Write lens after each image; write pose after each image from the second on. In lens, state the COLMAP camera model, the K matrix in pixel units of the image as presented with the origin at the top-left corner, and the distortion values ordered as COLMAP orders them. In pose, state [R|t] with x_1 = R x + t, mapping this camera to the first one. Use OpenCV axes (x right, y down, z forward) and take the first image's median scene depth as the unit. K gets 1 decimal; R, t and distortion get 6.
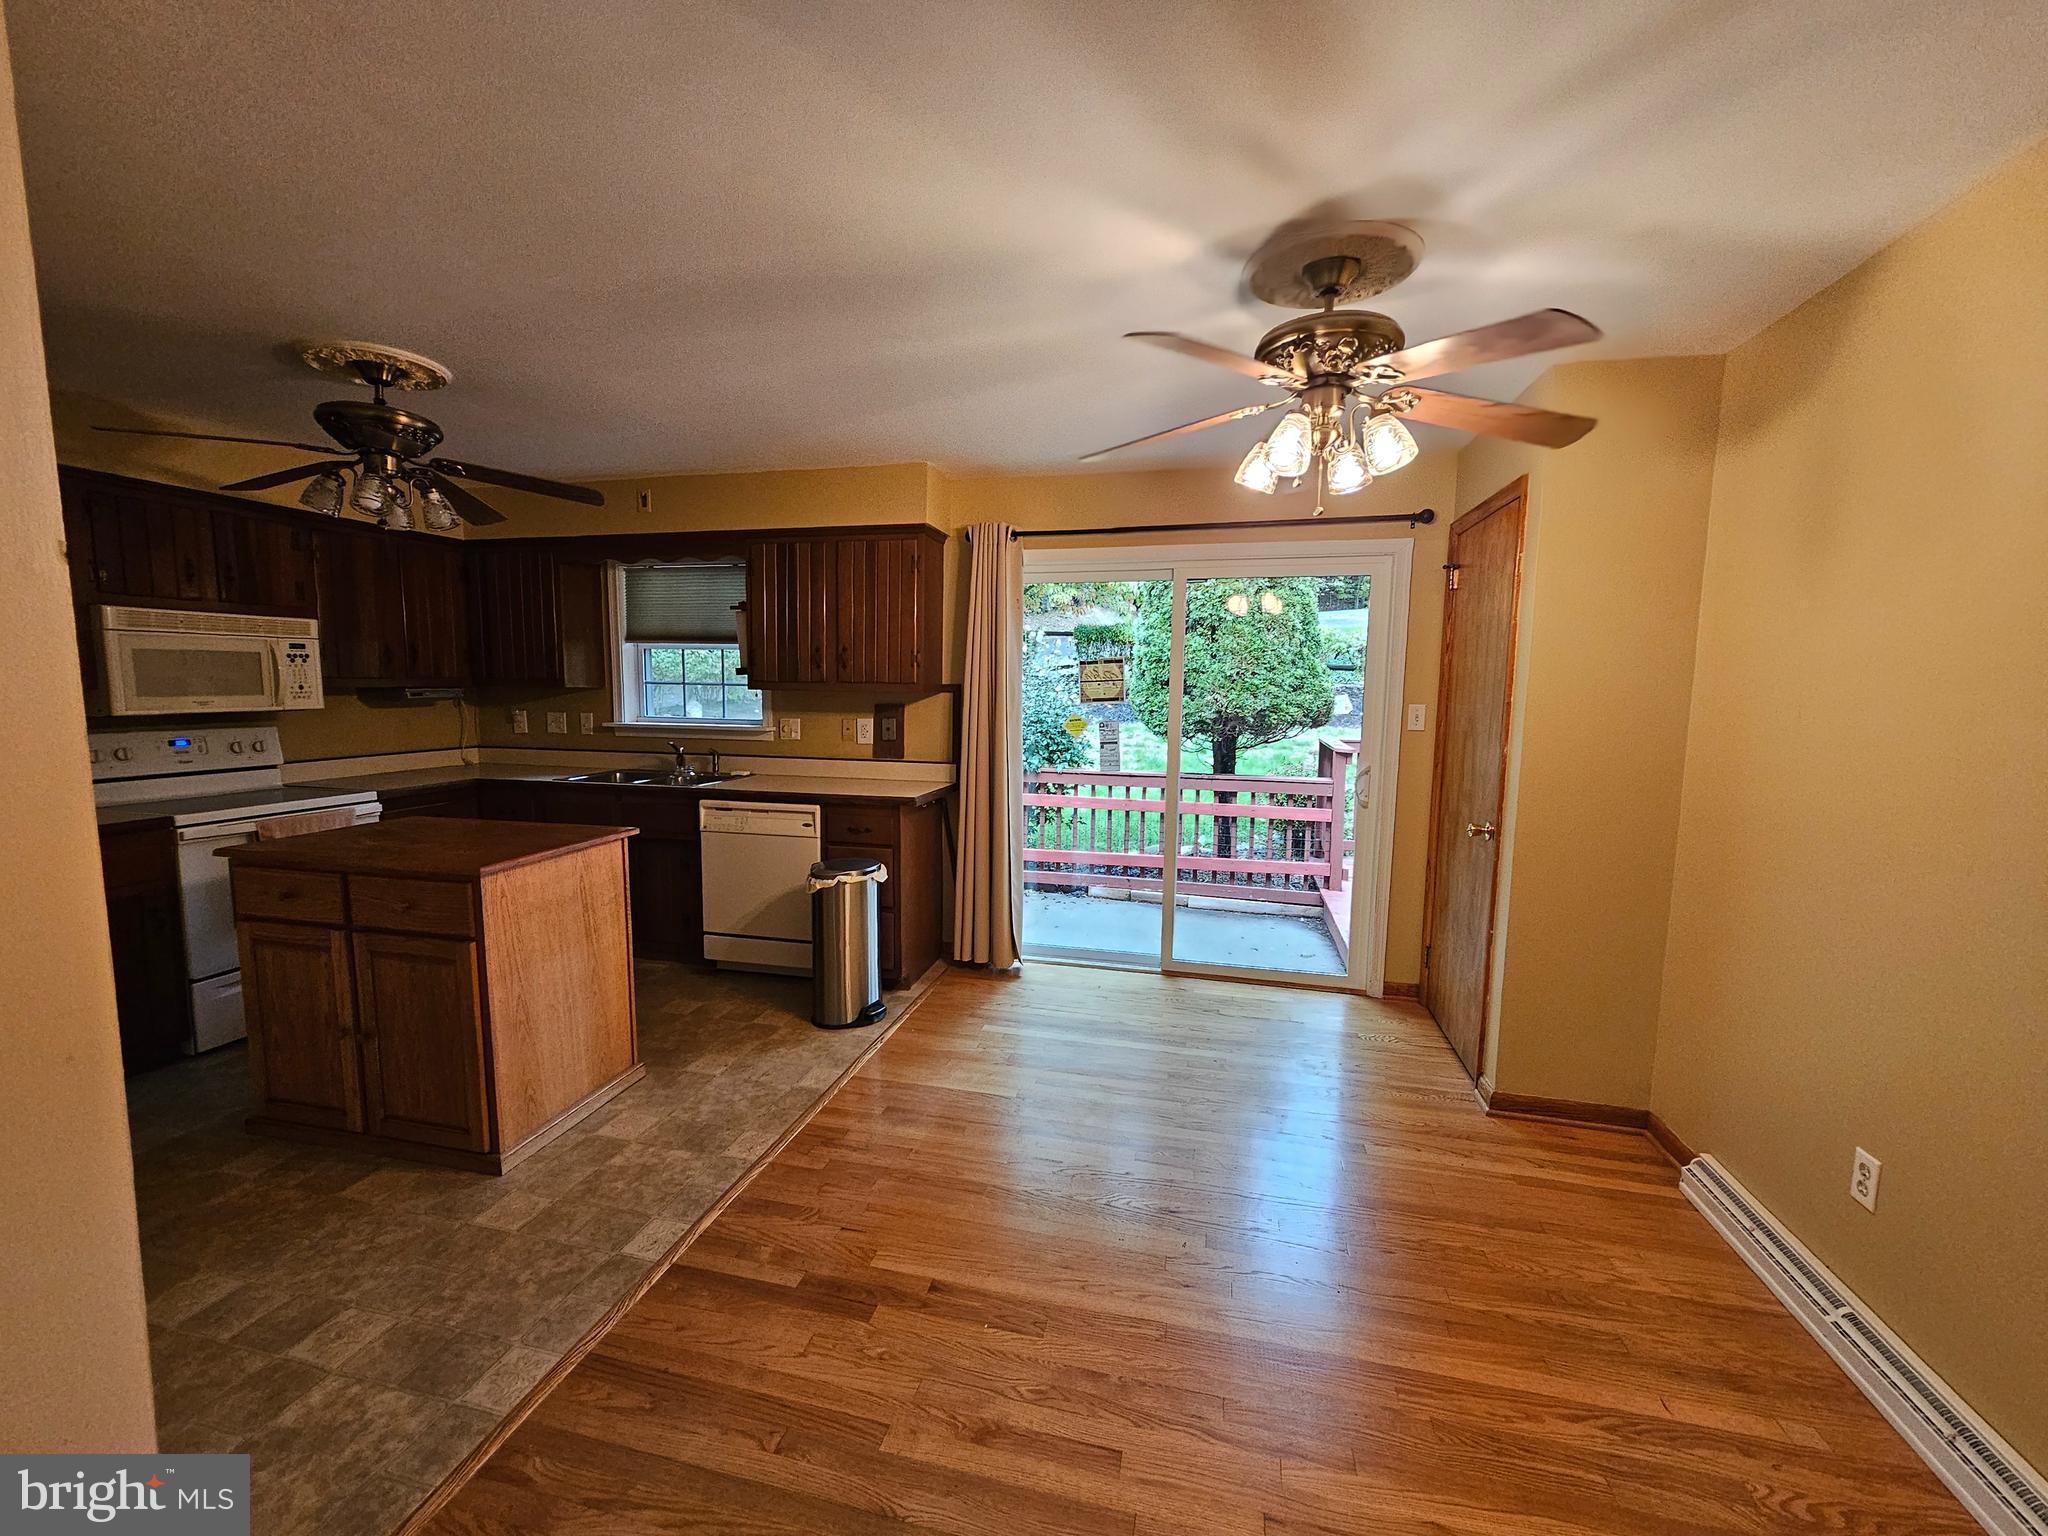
lens RADIAL K [[841.9, 0, 1012.5], [0, 841.9, 777.2], [0, 0, 1]] dist [-0.001657, 0.000039]
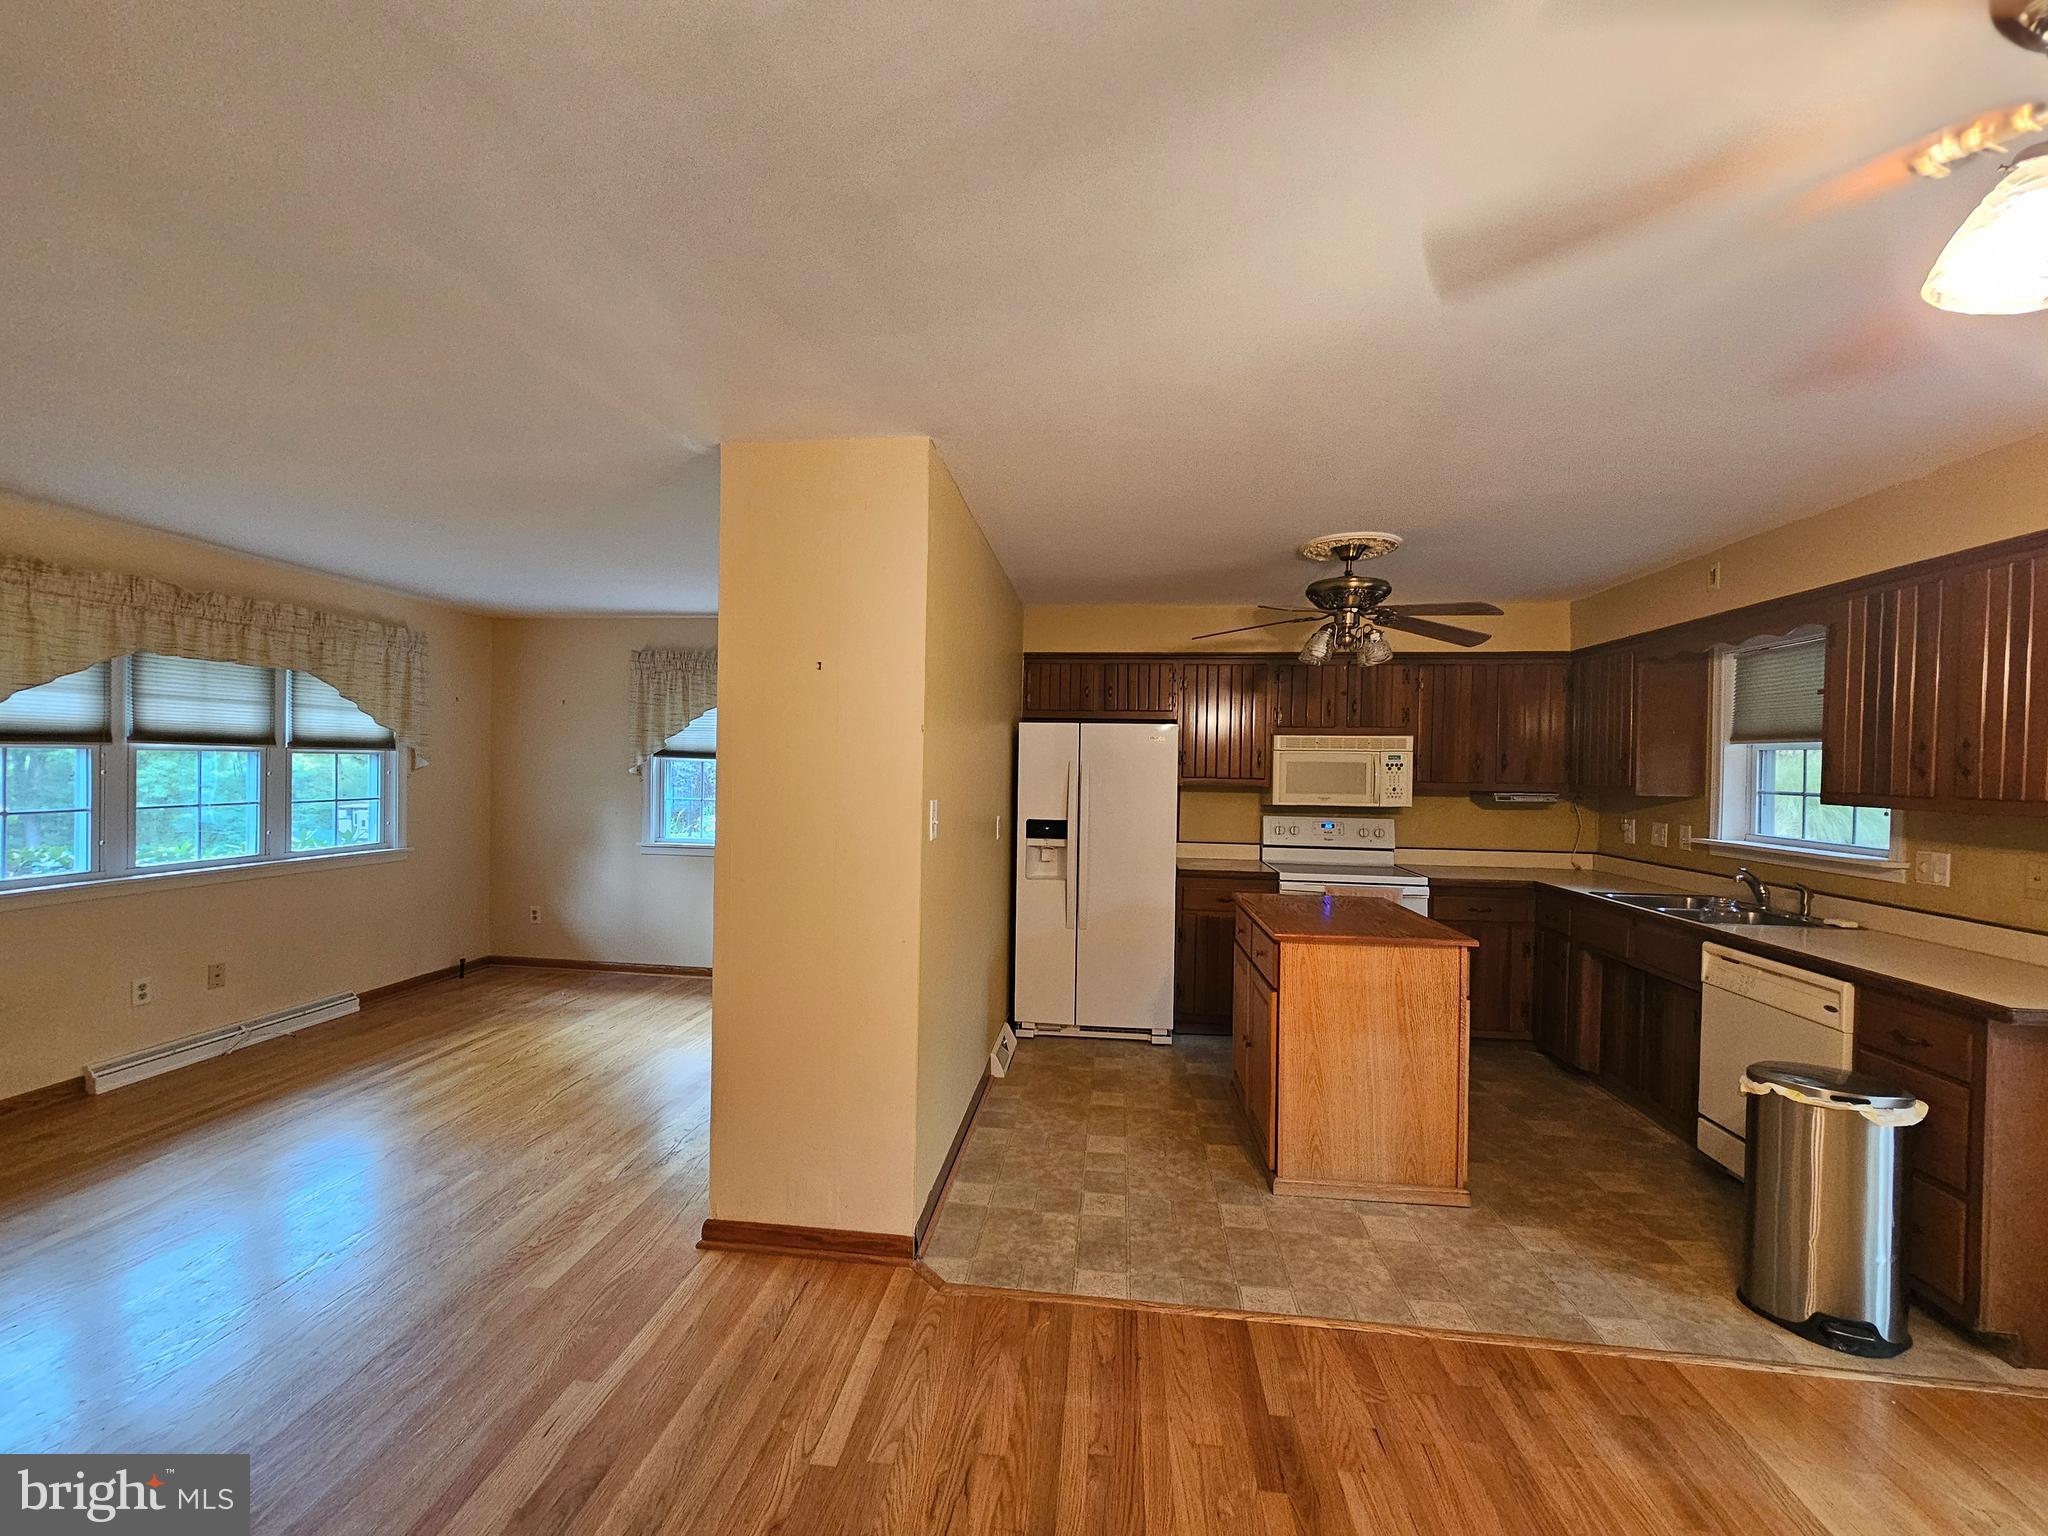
lens RADIAL K [[841.9, 0, 1012.5], [0, 841.9, 777.2], [0, 0, 1]] dist [-0.001657, 0.000039]
pose [[0.120244, 0.004410, -0.992735, 0.345571], [-0.125513, 0.992033, -0.010796, -0.037265], [0.984778, 0.125899, 0.119839, 0.263237]]
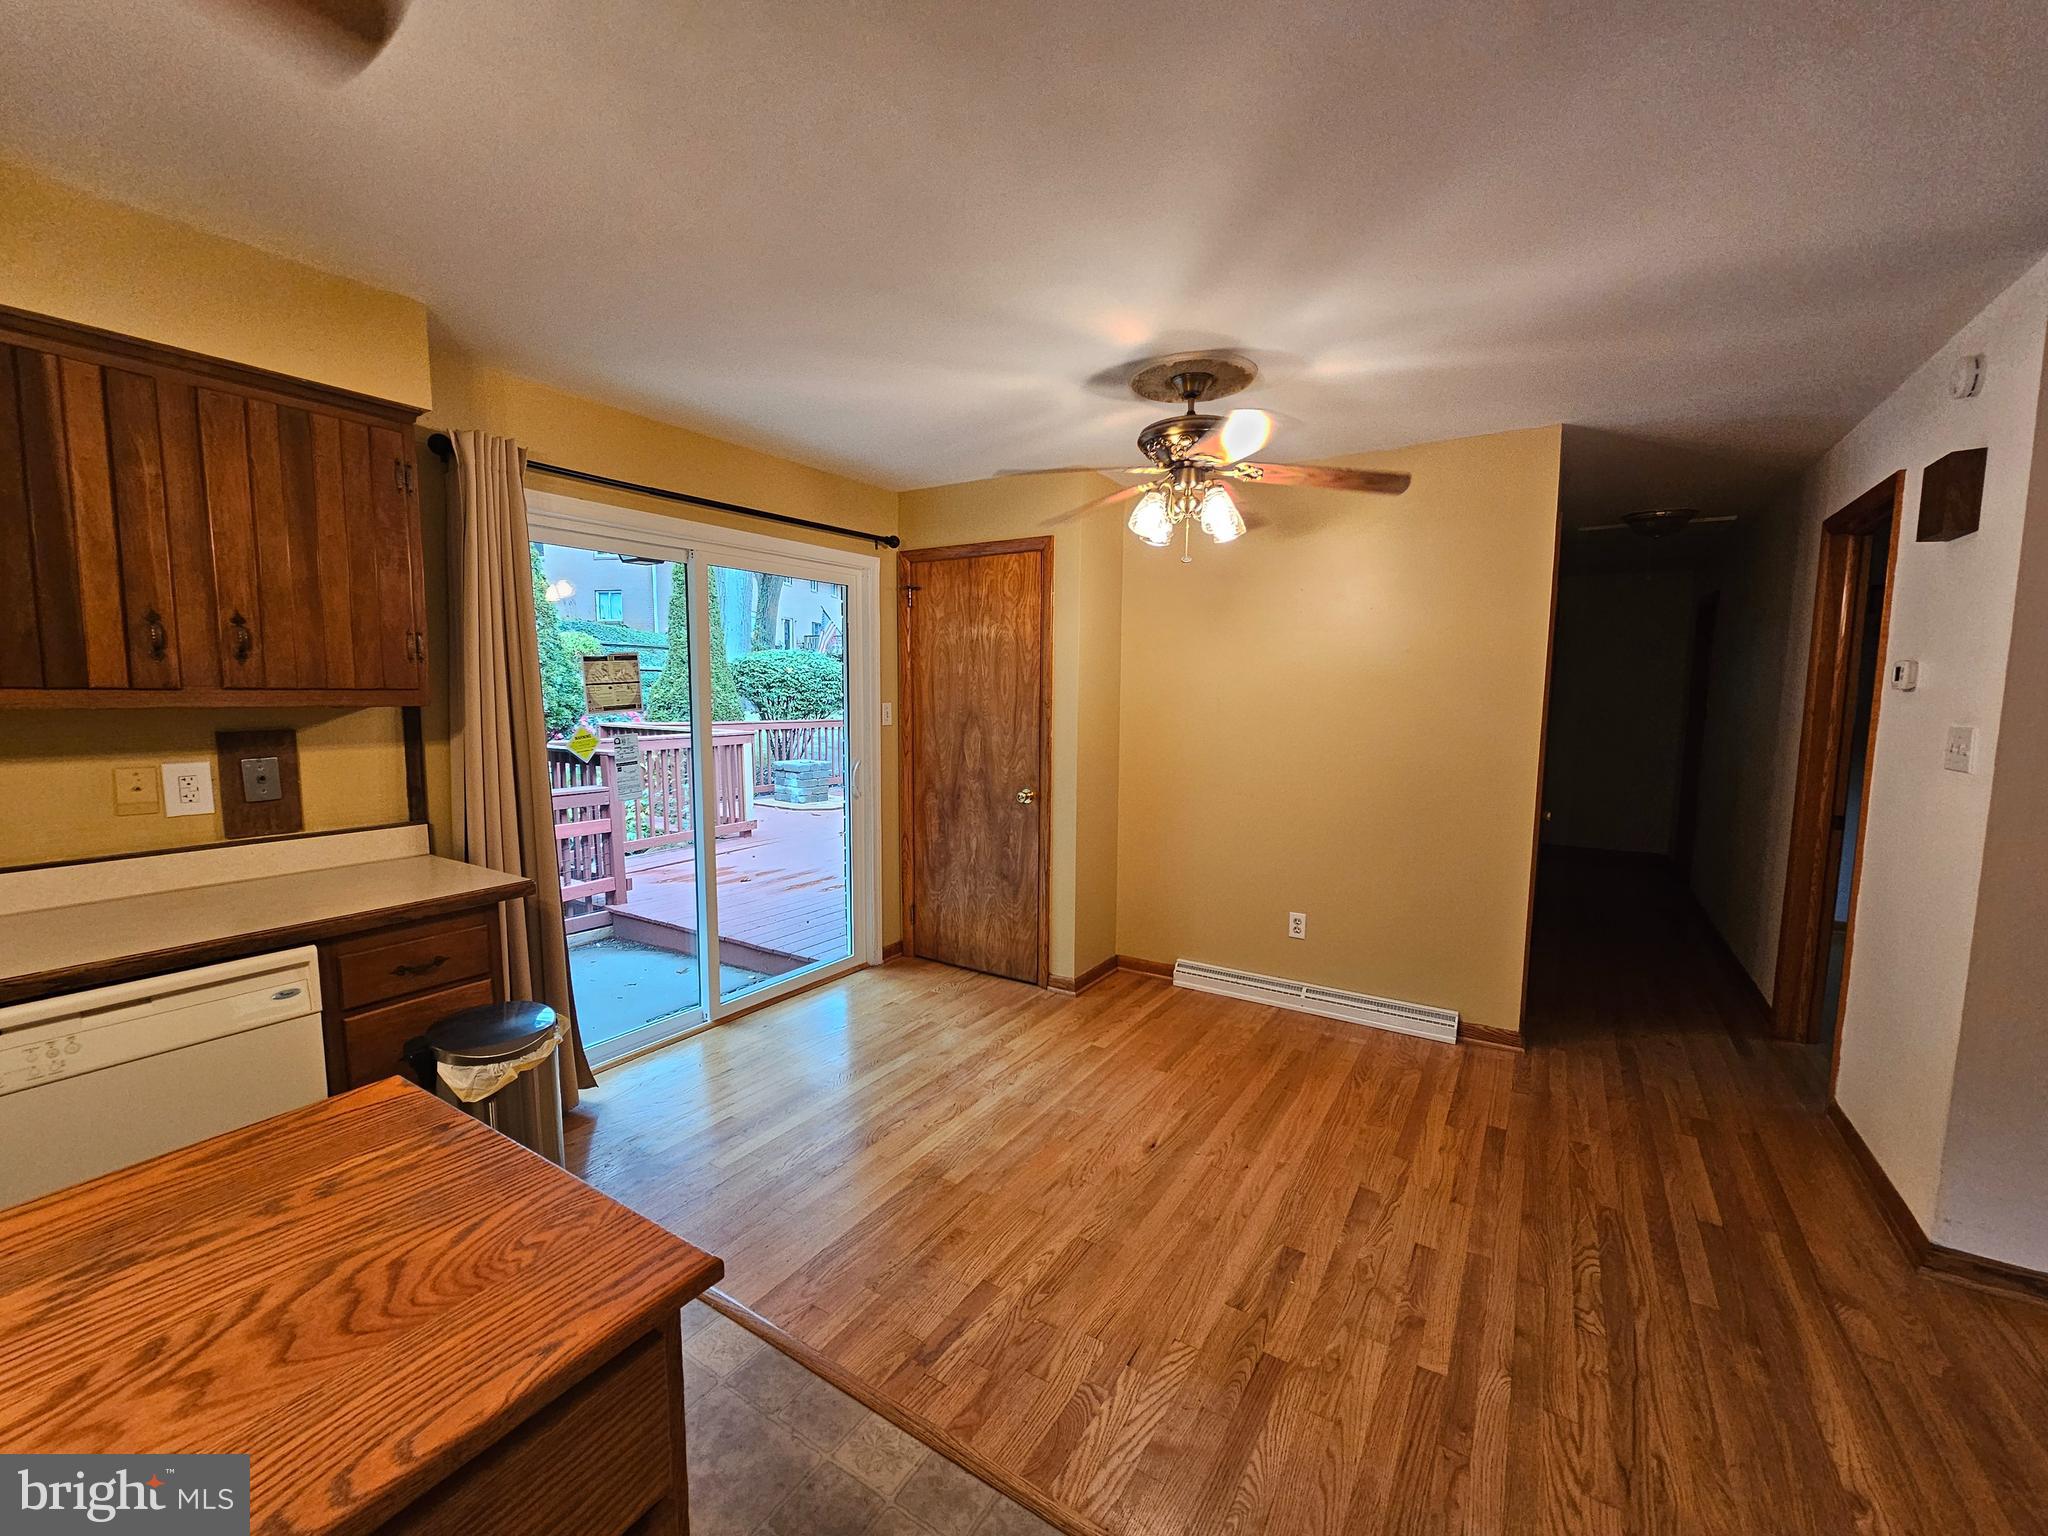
lens RADIAL K [[823.9, 0, 1021.3], [0, 823.9, 774.9], [0, 0, 1]] dist [0.000033, 0.000076]
pose [[0.330301, -0.109007, 0.937560, -0.536481], [0.100809, 0.991701, 0.079787, -0.061069], [-0.938477, 0.068160, 0.338549, 0.457525]]
